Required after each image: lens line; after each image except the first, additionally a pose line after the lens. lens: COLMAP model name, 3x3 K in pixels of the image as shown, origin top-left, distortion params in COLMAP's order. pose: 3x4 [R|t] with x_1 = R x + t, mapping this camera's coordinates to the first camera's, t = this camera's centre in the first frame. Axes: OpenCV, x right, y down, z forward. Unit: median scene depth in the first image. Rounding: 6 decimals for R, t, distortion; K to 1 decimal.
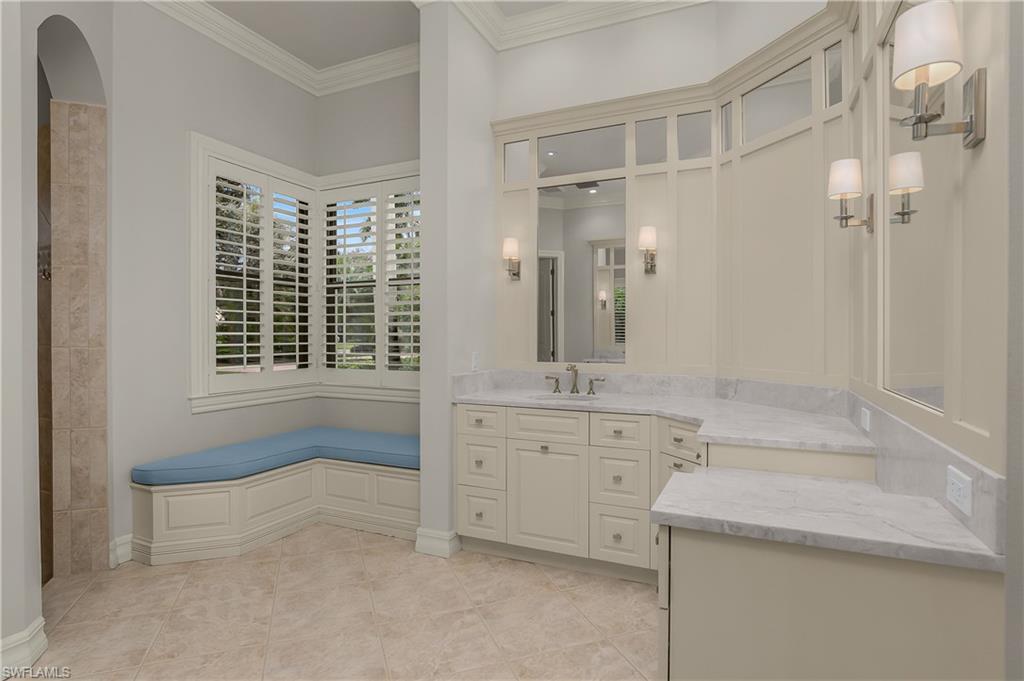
lens RADIAL K [[515.8, 0, 513.8], [0, 515.8, 337.0], [0, 0, 1]] dist [-0.016676, -0.000348]
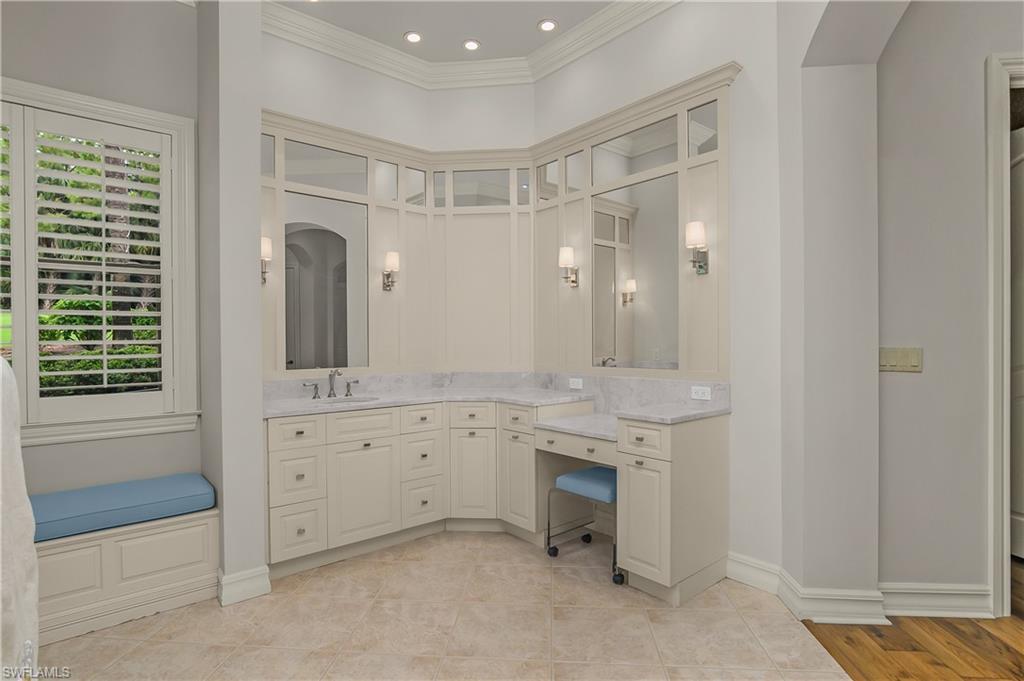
lens RADIAL K [[508.3, 0, 508.0], [0, 508.3, 346.2], [0, 0, 1]] dist [-0.021523, 0.001301]
pose [[0.437044, -0.009687, 0.899388, -0.706020], [0.012644, 0.999909, 0.004626, 0.004892], [-0.899351, 0.009350, 0.437127, 0.238985]]
